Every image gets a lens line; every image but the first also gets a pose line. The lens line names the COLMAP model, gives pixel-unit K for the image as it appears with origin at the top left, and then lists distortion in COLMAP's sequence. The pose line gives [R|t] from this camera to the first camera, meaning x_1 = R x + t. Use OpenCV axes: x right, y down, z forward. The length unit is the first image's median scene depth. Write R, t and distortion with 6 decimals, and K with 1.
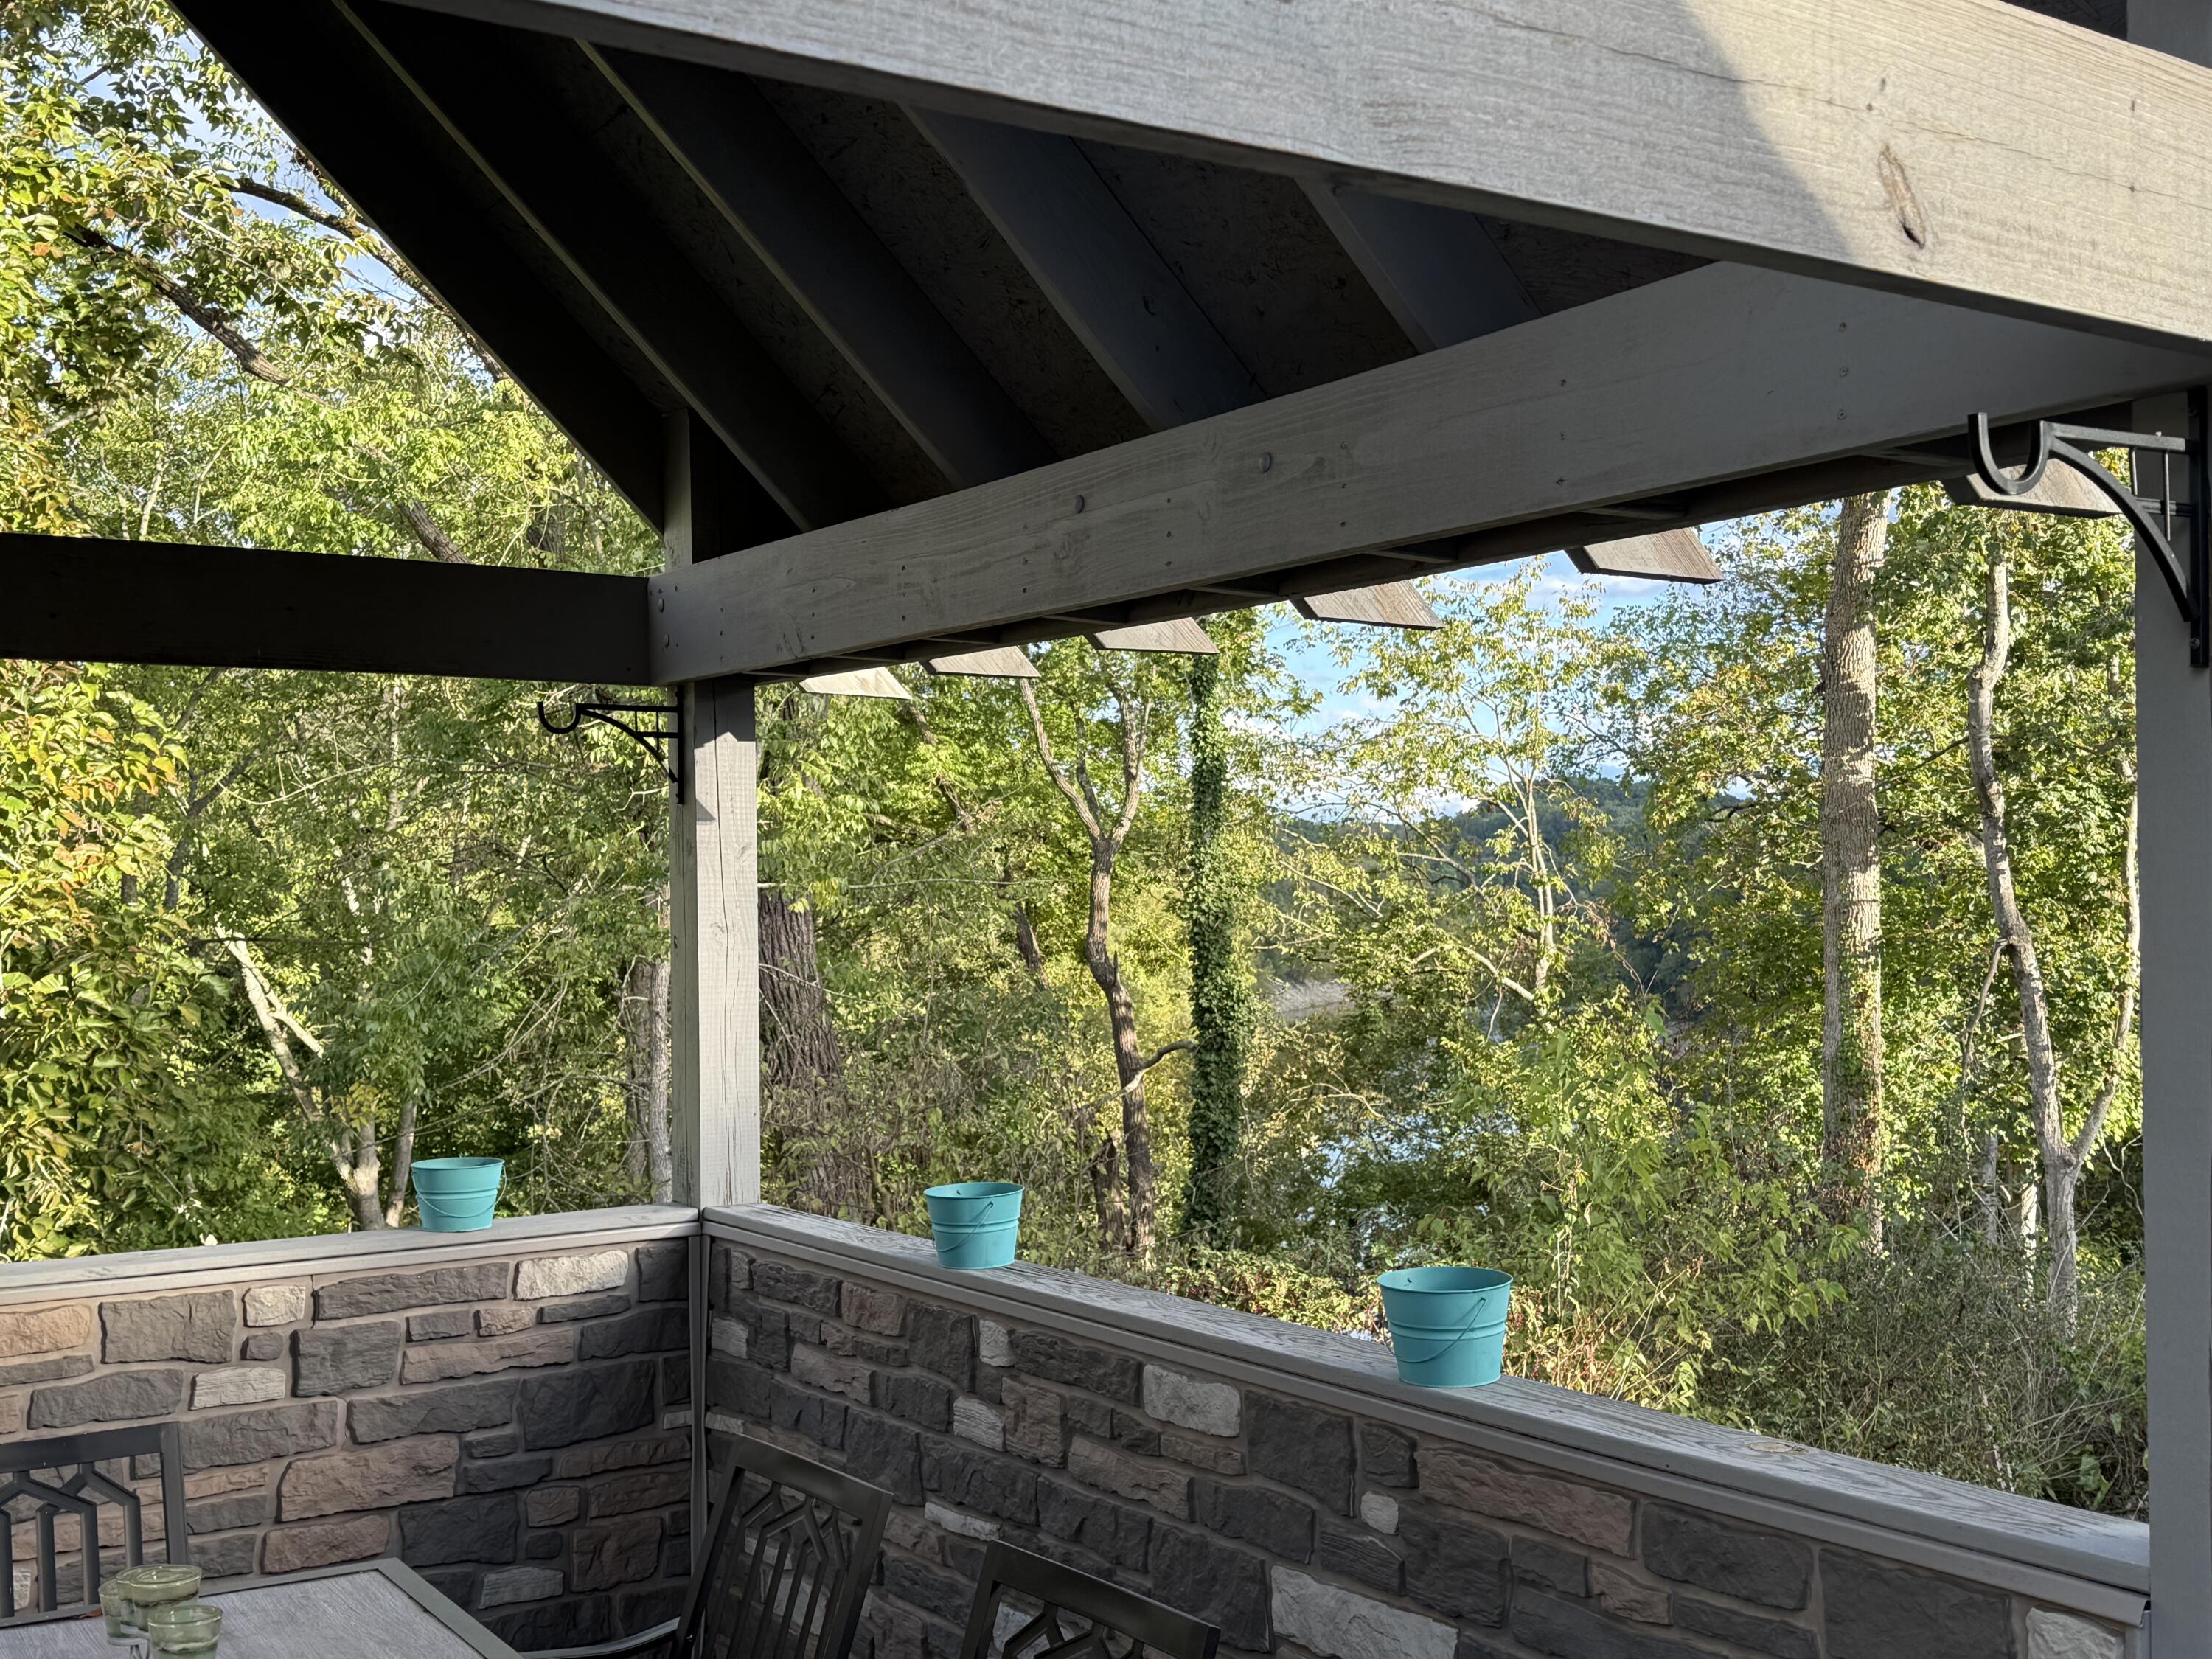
lens RADIAL K [[2444.6, 0, 1104.4], [0, 2444.6, 824.6], [0, 0, 1]] dist [0.164996, 0.000000]
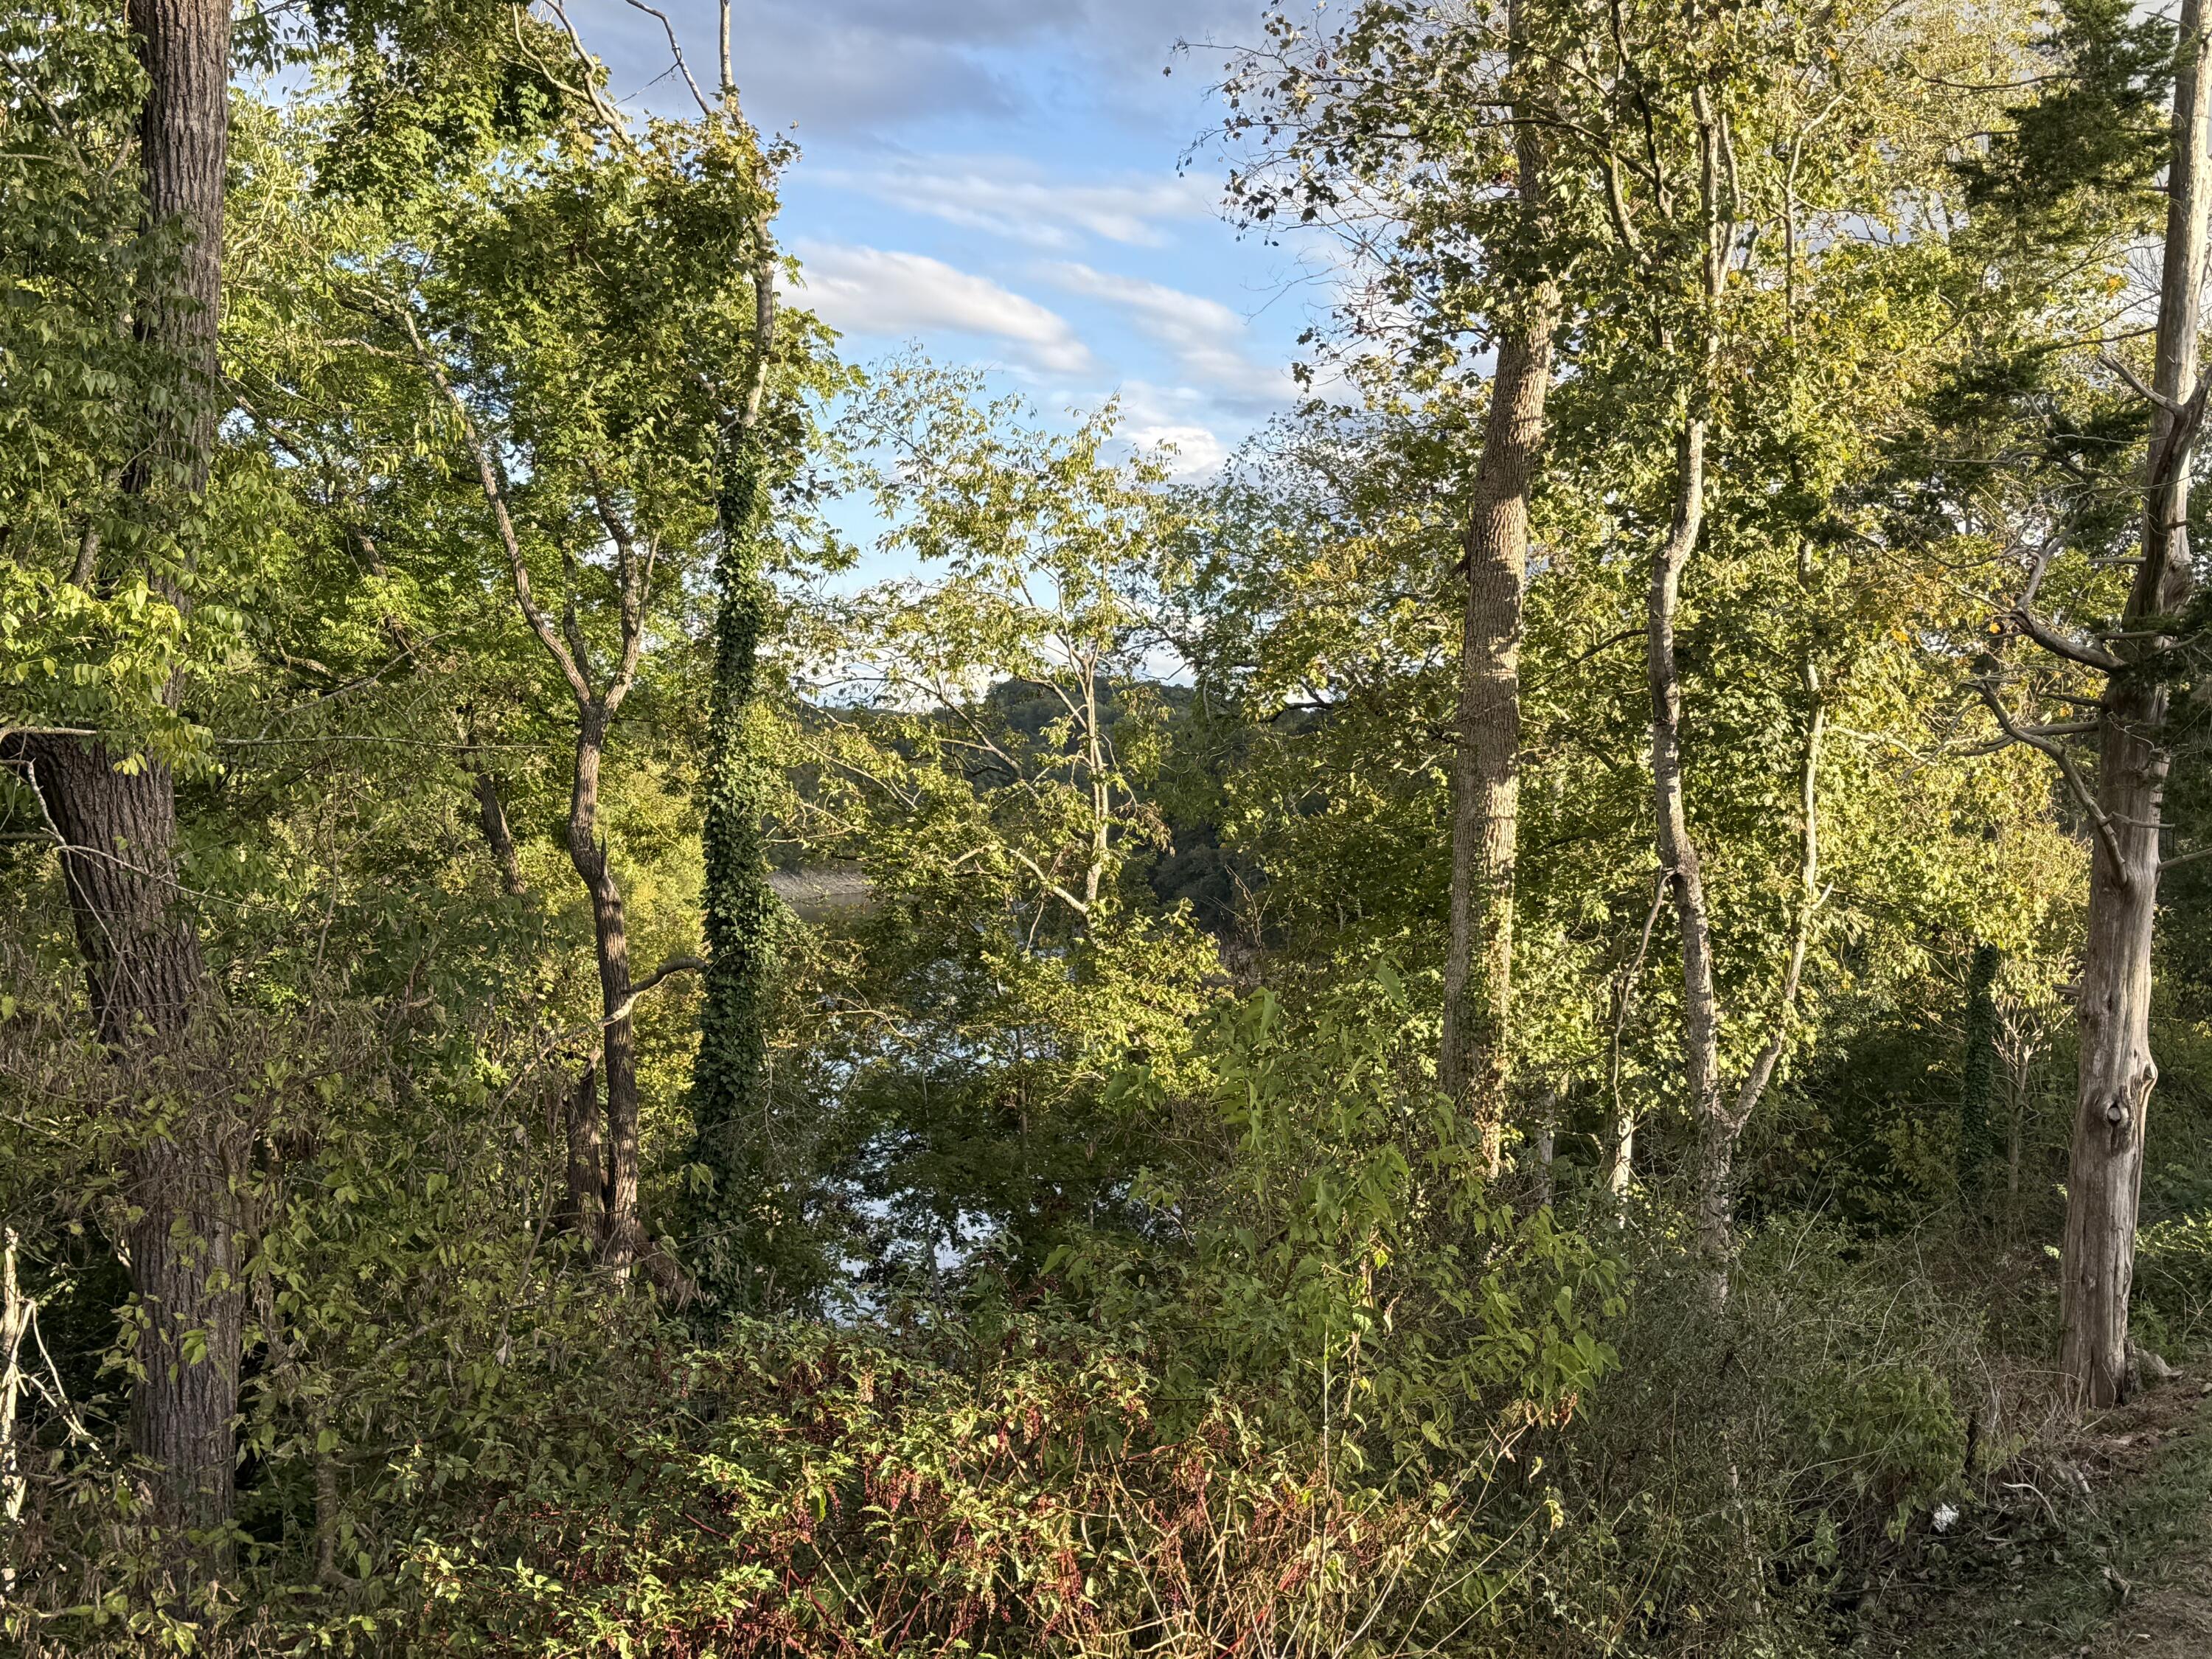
lens RADIAL K [[2500.9, 0, 1110.8], [0, 2500.9, 852.0], [0, 0, 1]] dist [0.138878, 0.000000]
pose [[0.977932, 0.039006, 0.205249, -0.003219], [-0.050467, 0.997428, 0.050900, 0.005668], [-0.202736, -0.060135, 0.977385, 0.180476]]
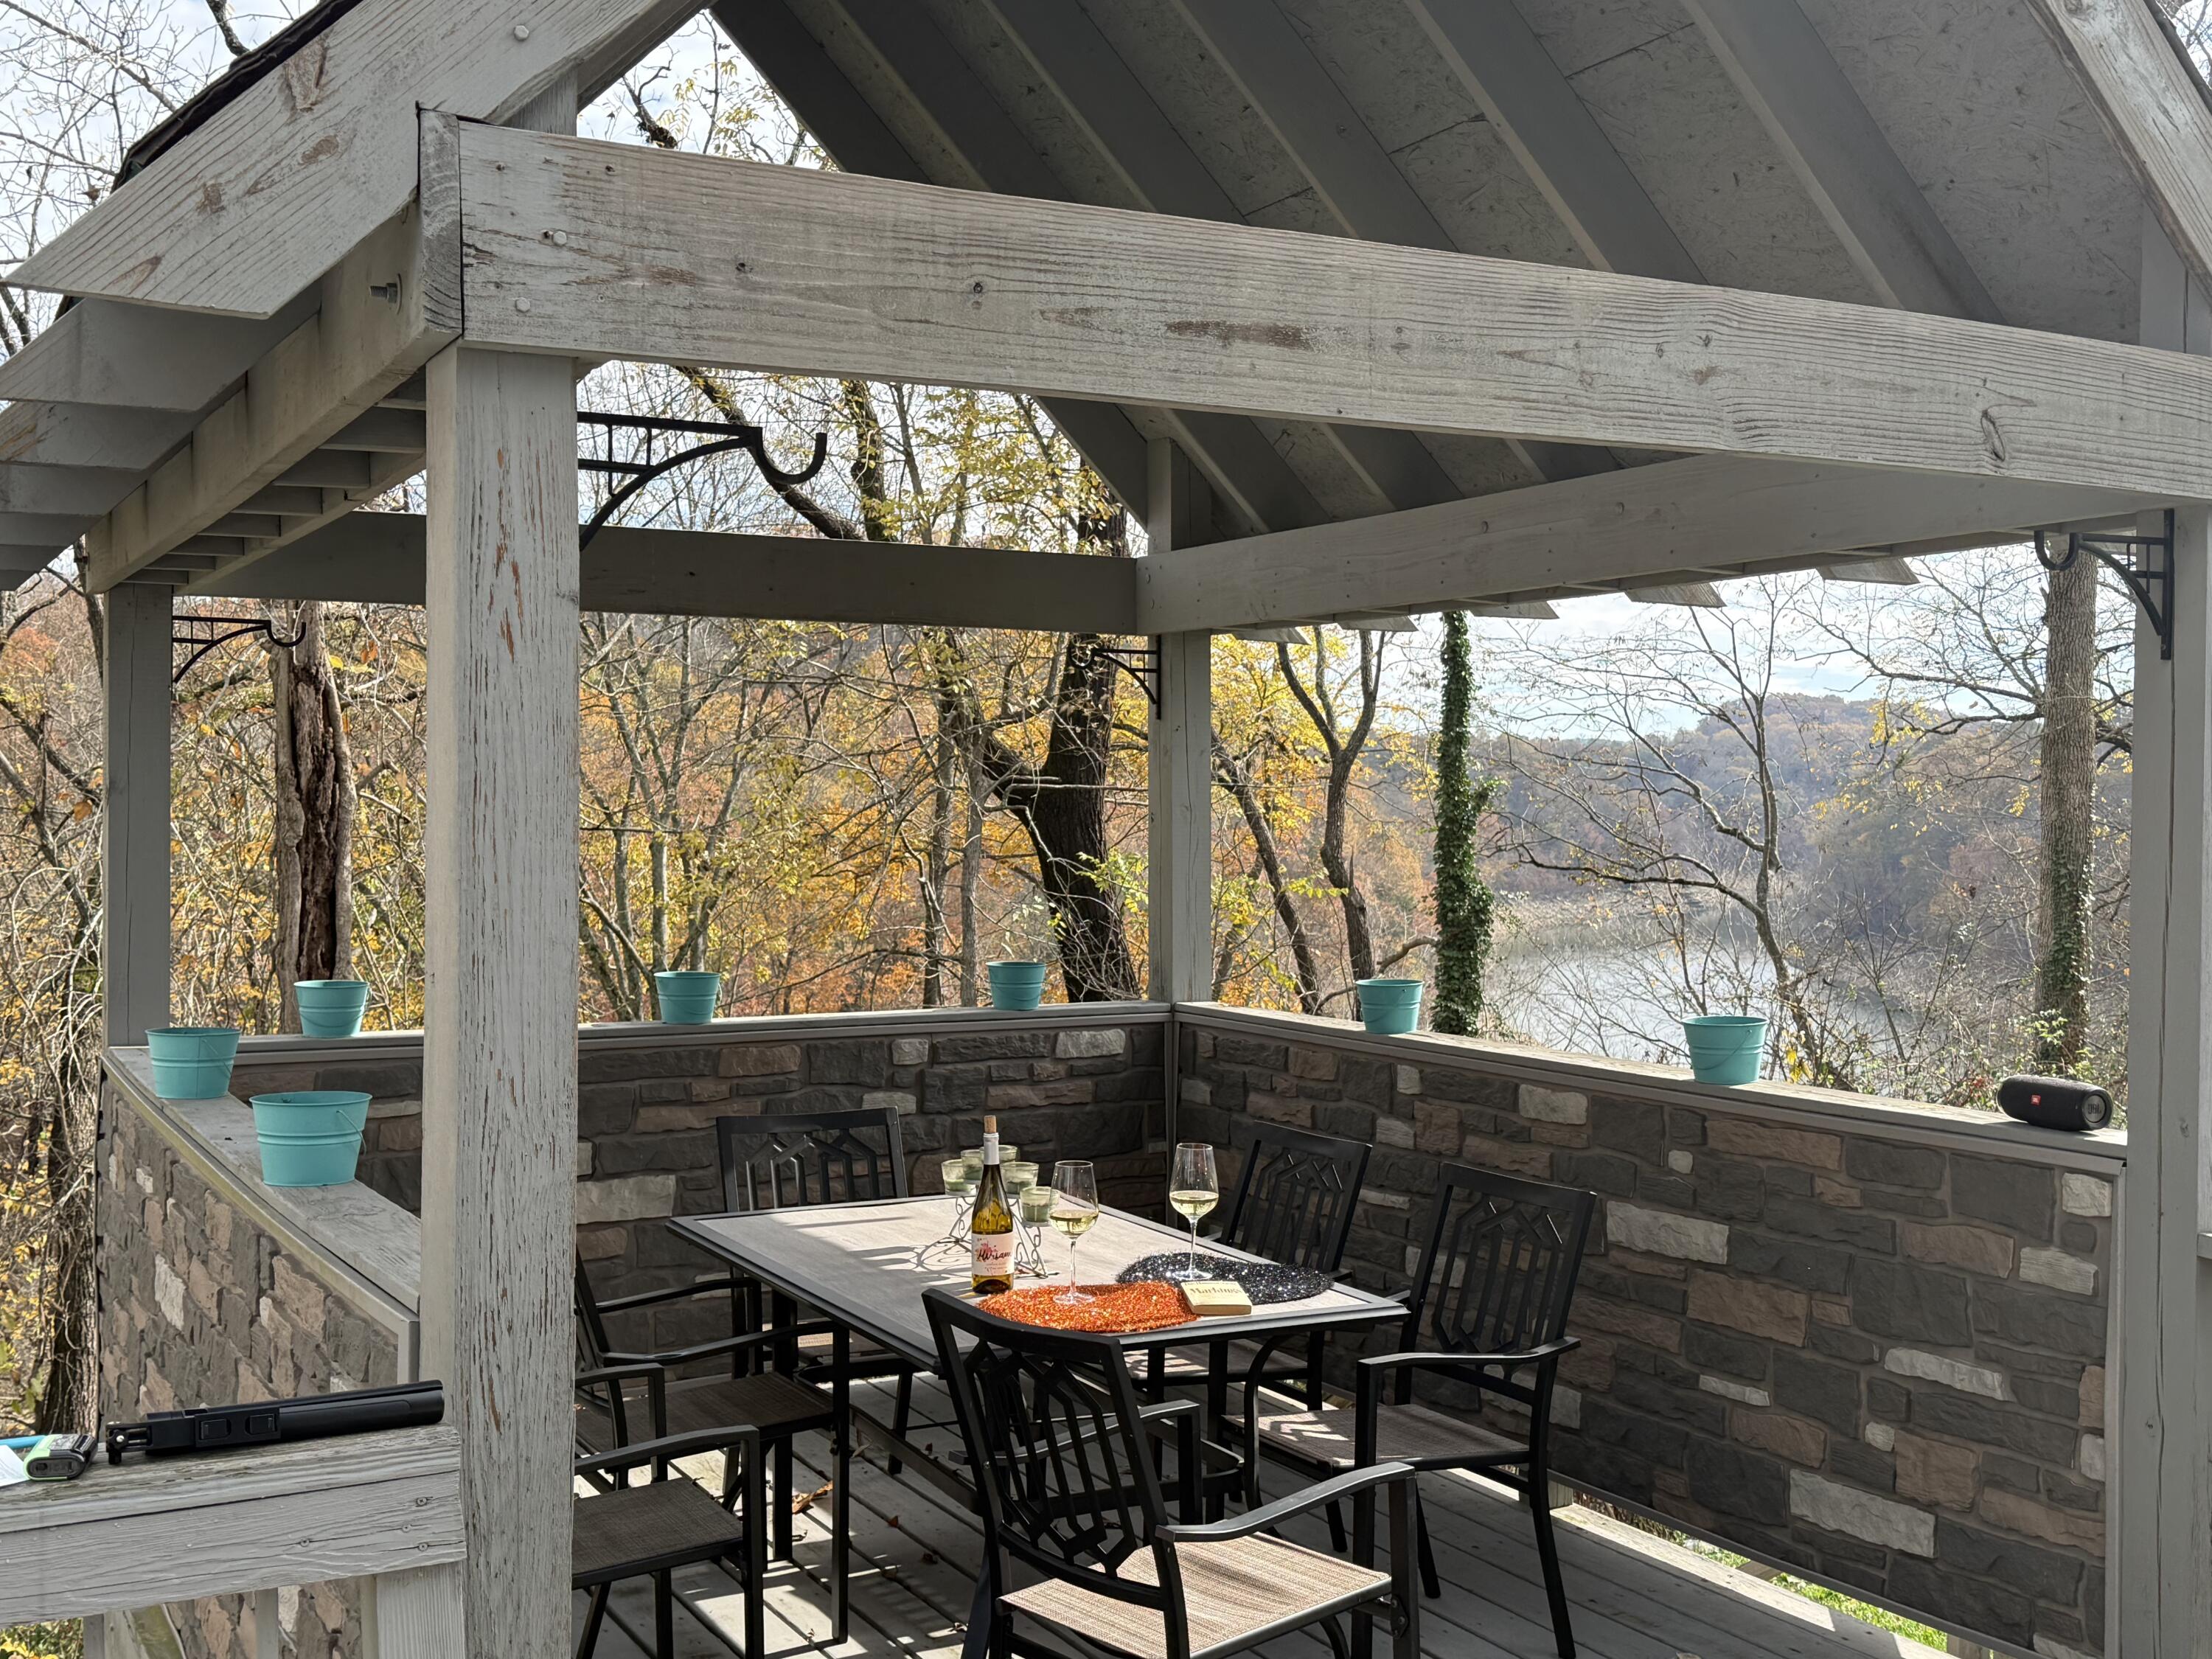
lens RADIAL K [[2444.6, 0, 1107.1], [0, 2444.6, 825.4], [0, 0, 1]] dist [0.164996, 0.000000]
pose [[0.996462, 0.013597, -0.082932, -0.059305], [-0.010431, 0.999204, 0.038492, -0.001177], [0.083389, -0.037491, 0.995812, -0.286872]]
